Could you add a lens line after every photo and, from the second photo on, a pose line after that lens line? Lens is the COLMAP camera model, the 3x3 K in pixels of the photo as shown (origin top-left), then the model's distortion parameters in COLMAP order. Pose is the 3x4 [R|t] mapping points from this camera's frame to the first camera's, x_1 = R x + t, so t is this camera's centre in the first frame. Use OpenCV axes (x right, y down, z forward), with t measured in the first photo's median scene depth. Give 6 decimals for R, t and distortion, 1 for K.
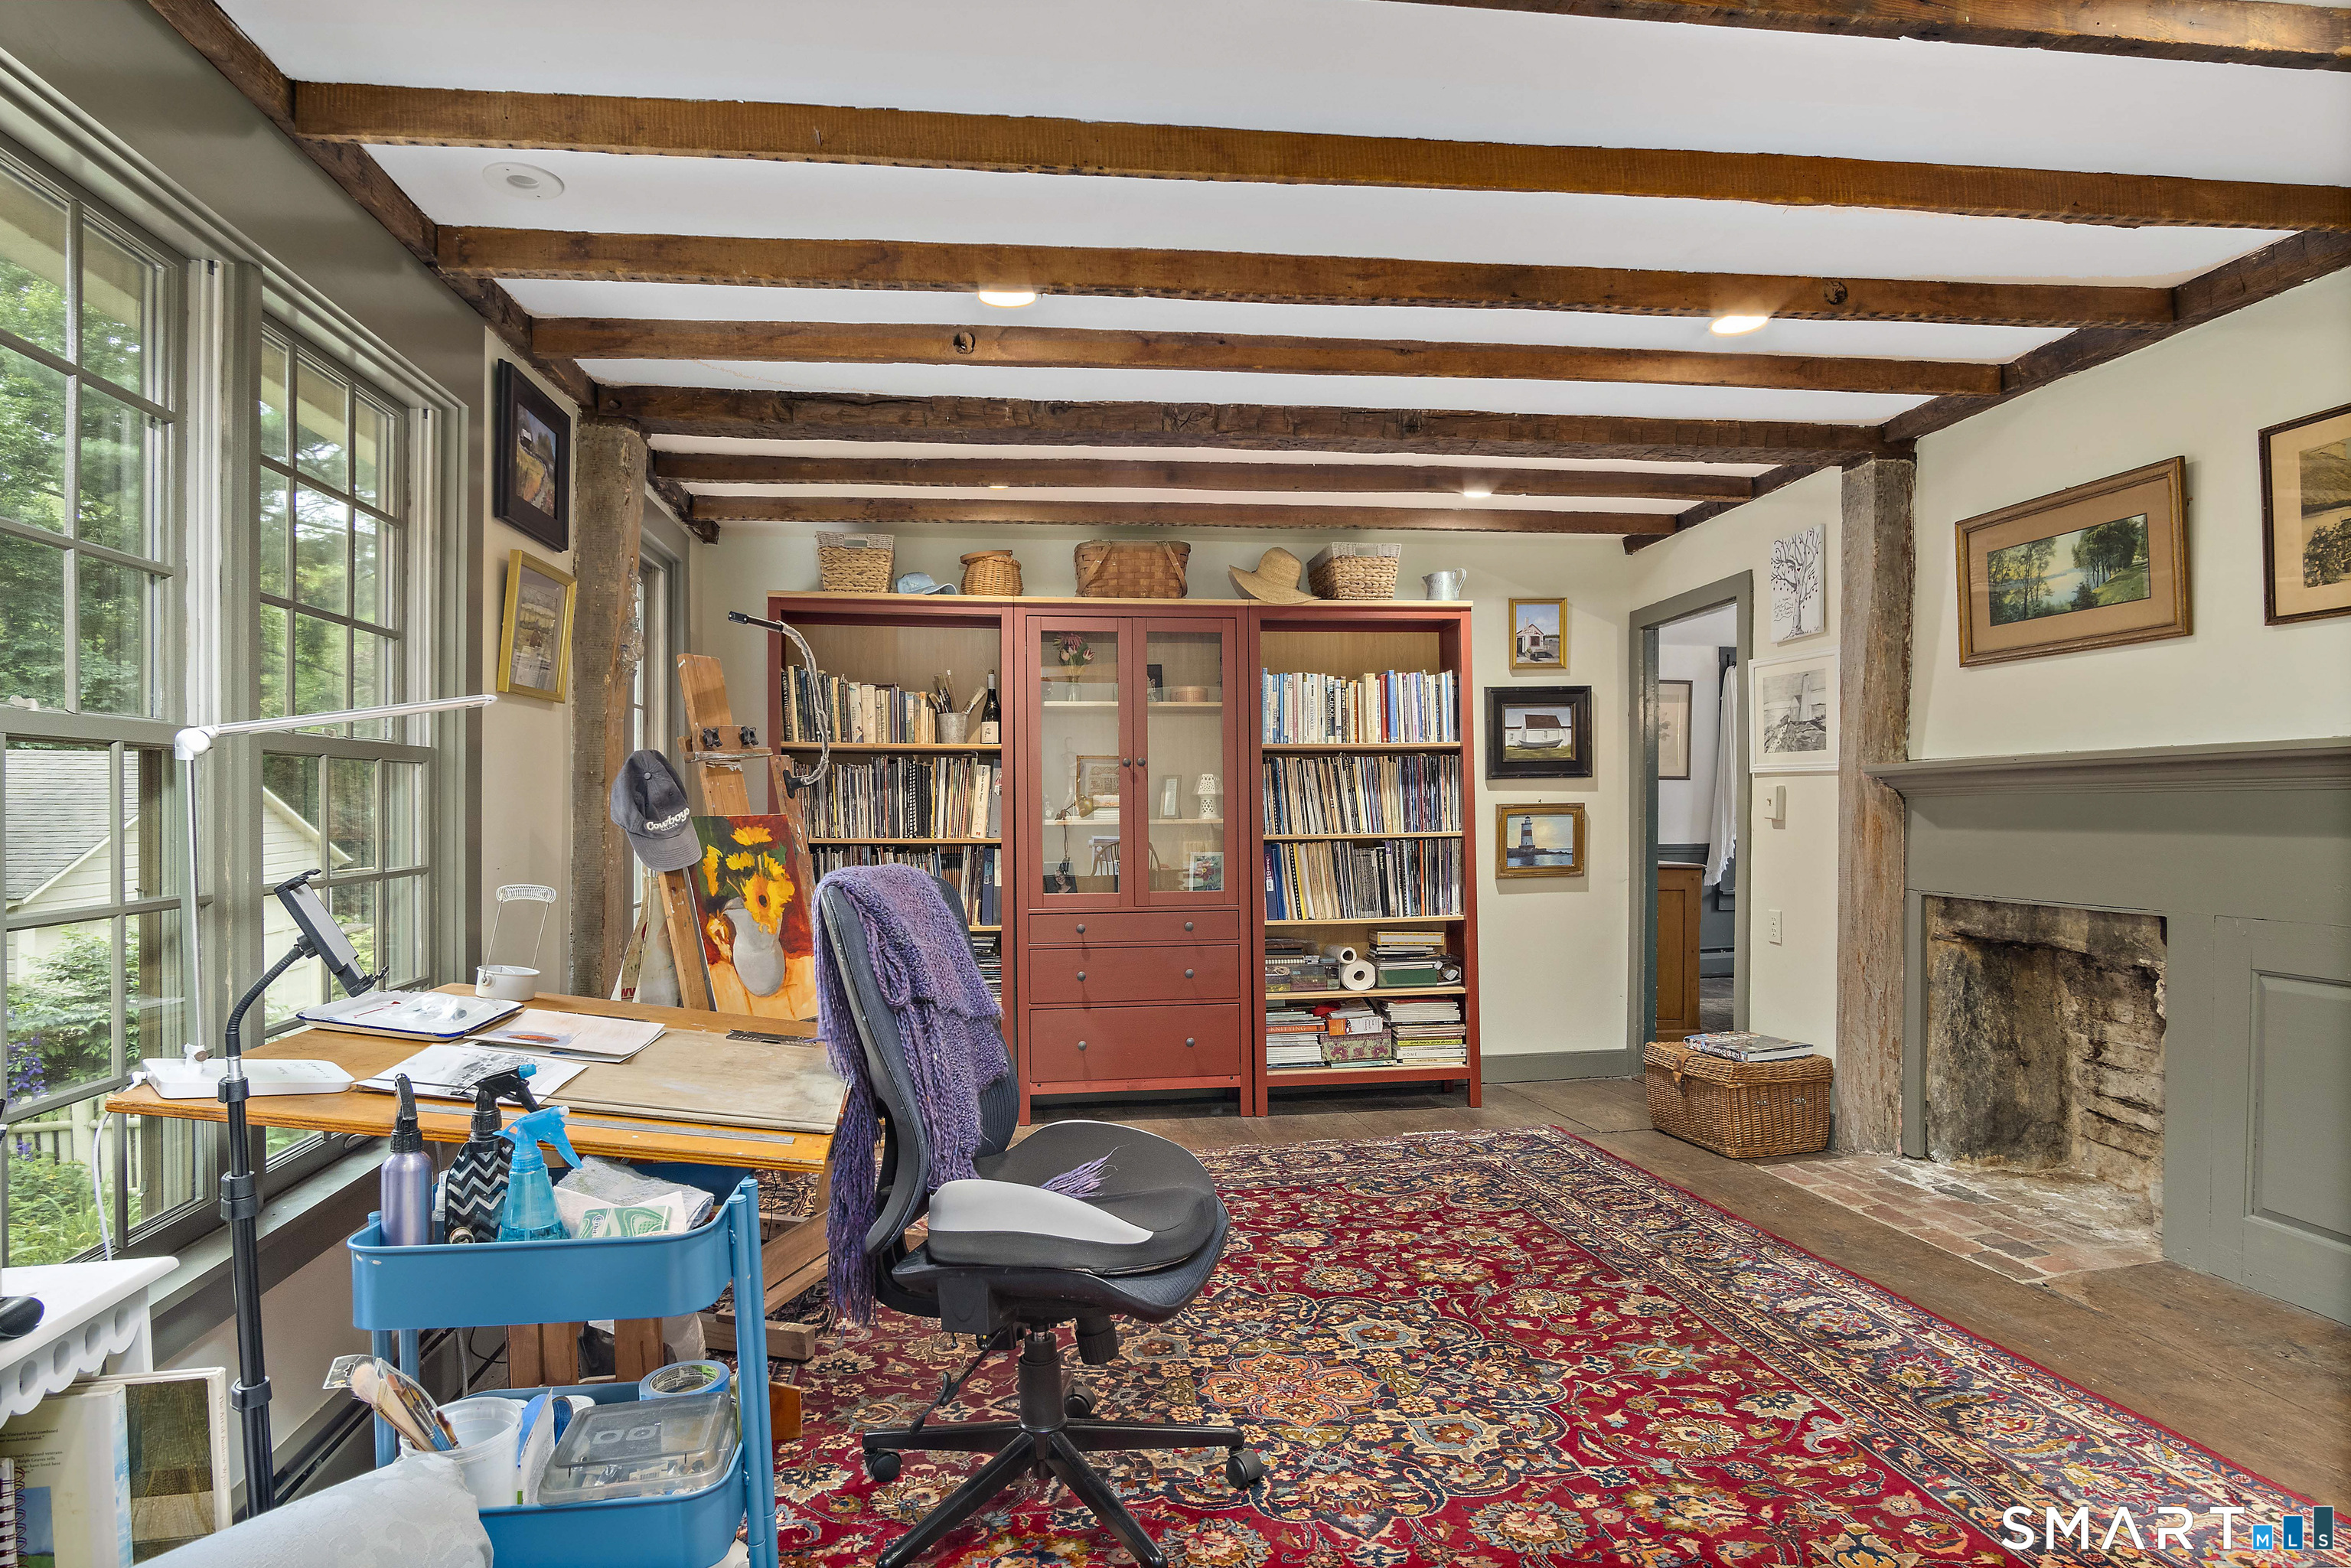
lens RADIAL K [[1259.3, 0, 1175.9], [0, 1259.3, 789.7], [0, 0, 1]] dist [-0.000287, 0.000443]
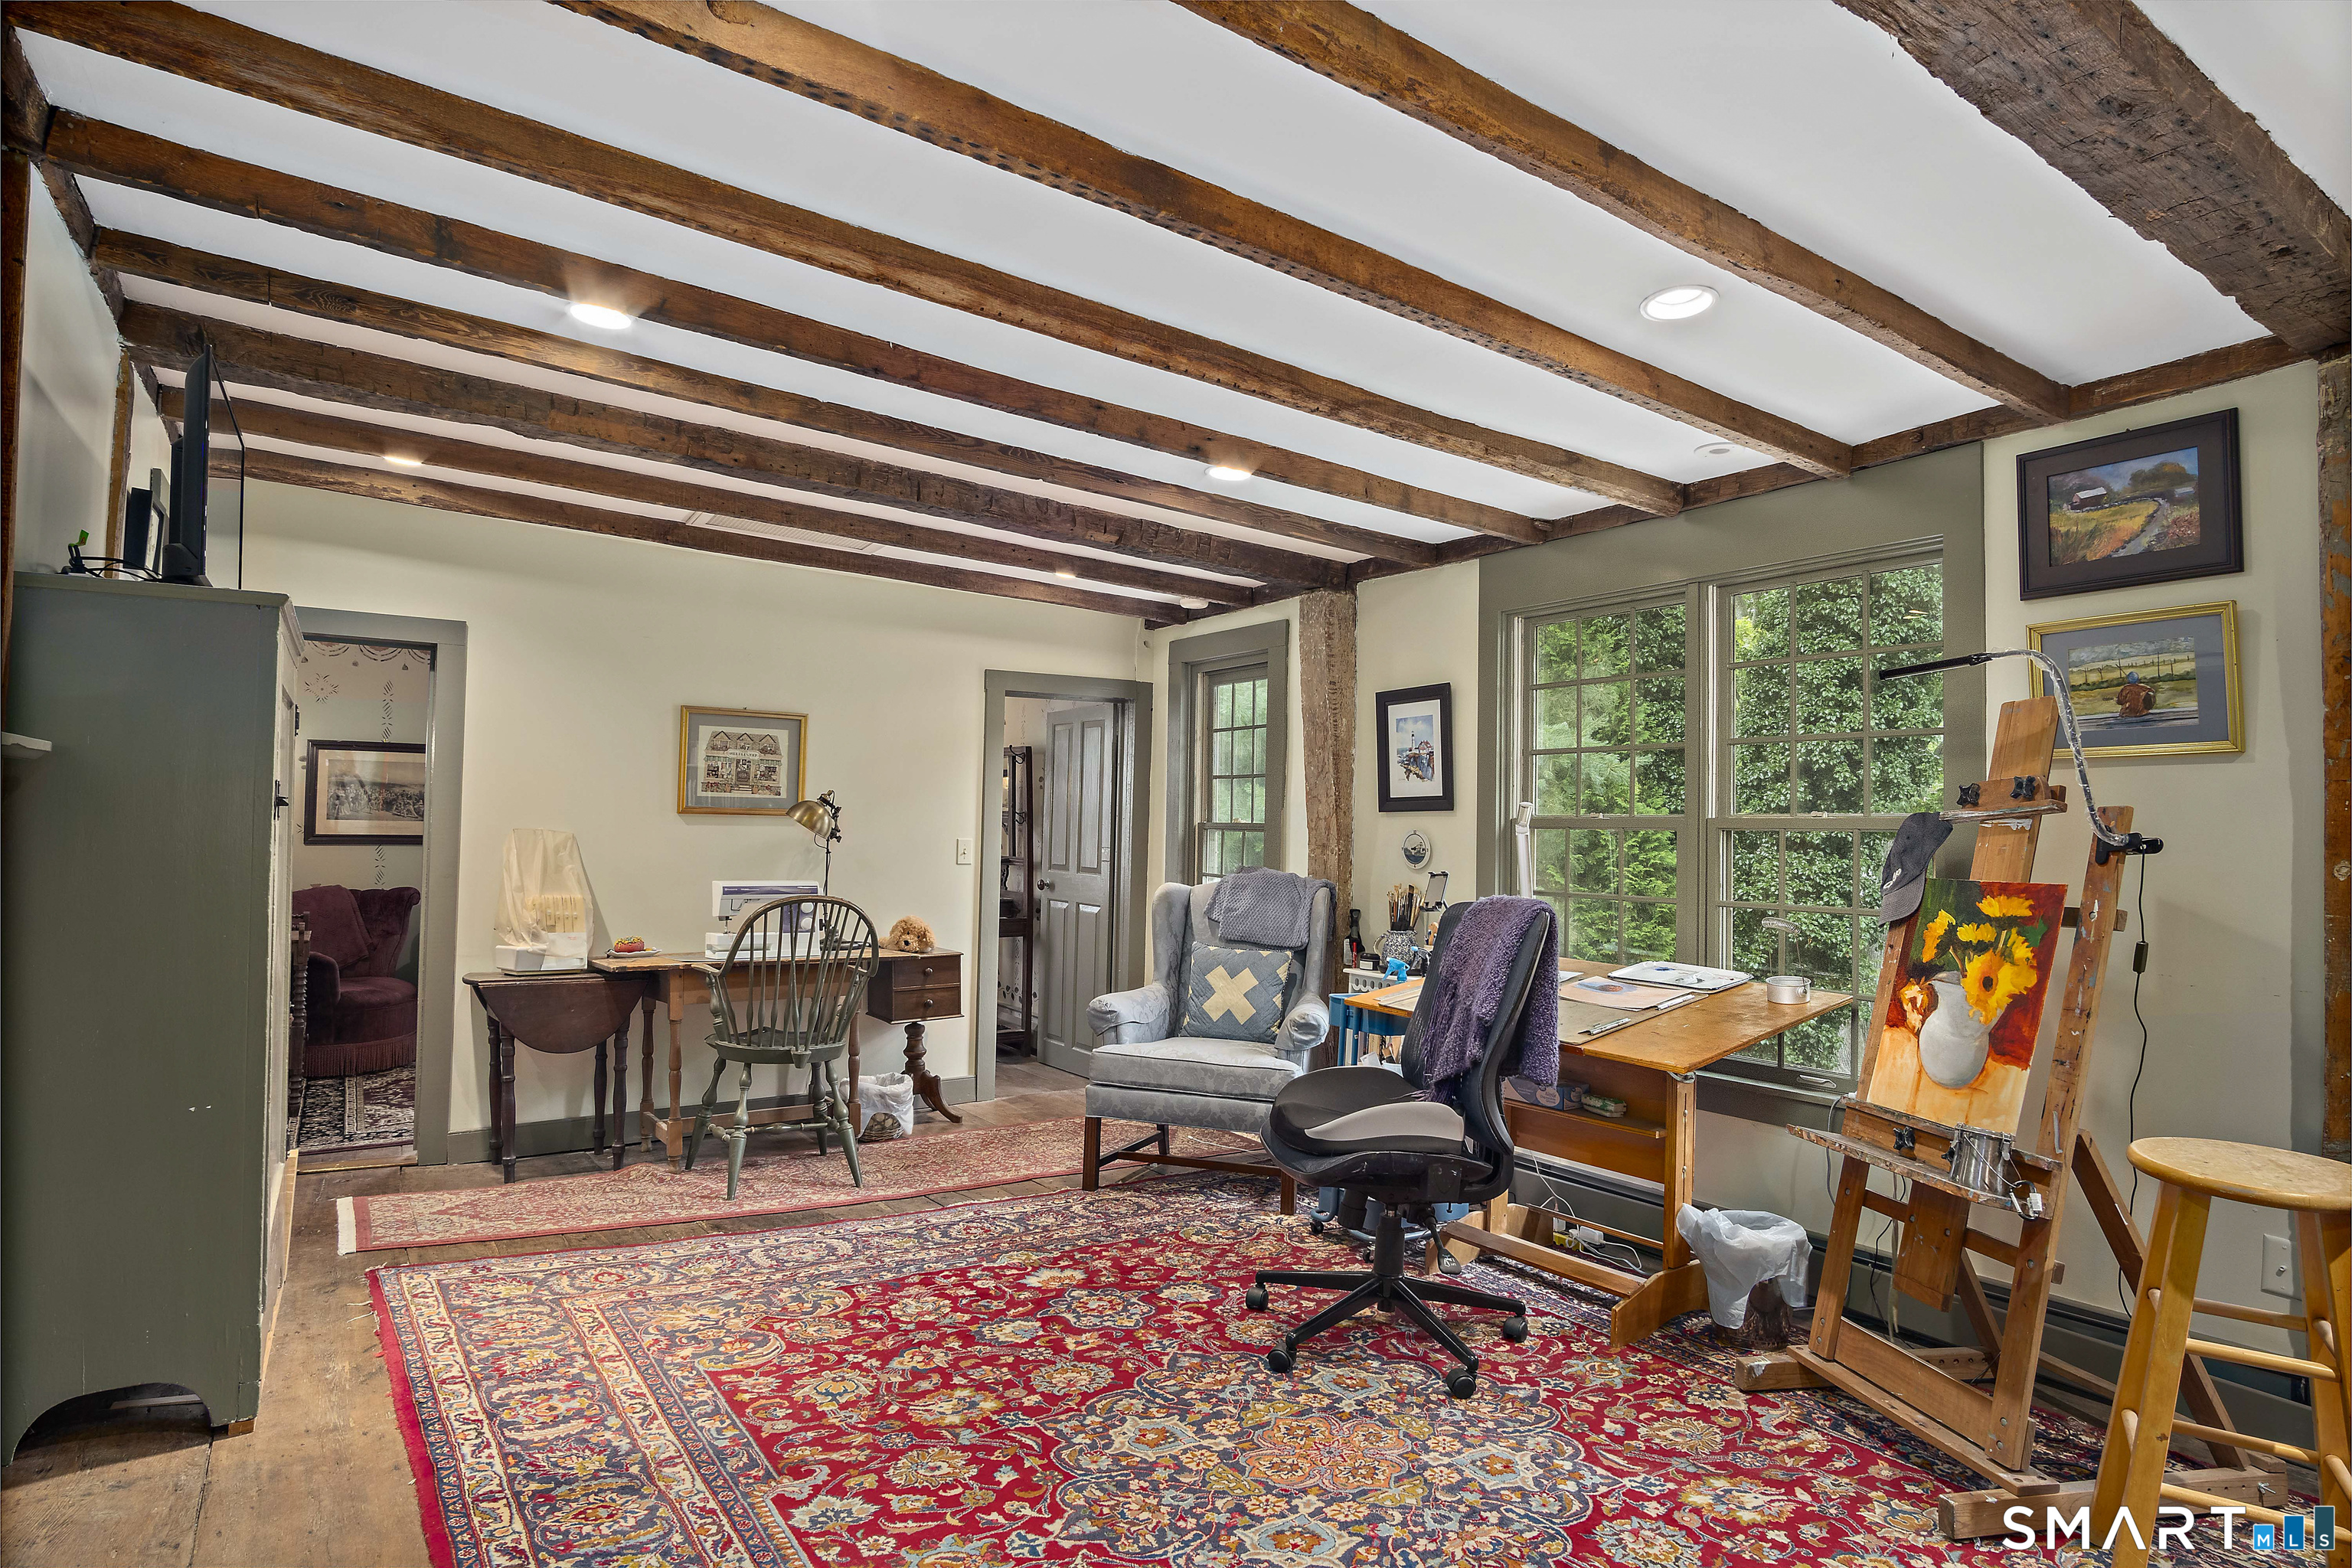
lens RADIAL K [[1259.8, 0, 1180.4], [0, 1259.8, 792.4], [0, 0, 1]] dist [-0.000287, 0.000443]
pose [[-0.899114, -0.039959, -0.435887, 0.671956], [-0.022810, 0.998749, -0.044506, 0.013682], [0.437120, -0.030073, -0.898900, 1.944364]]
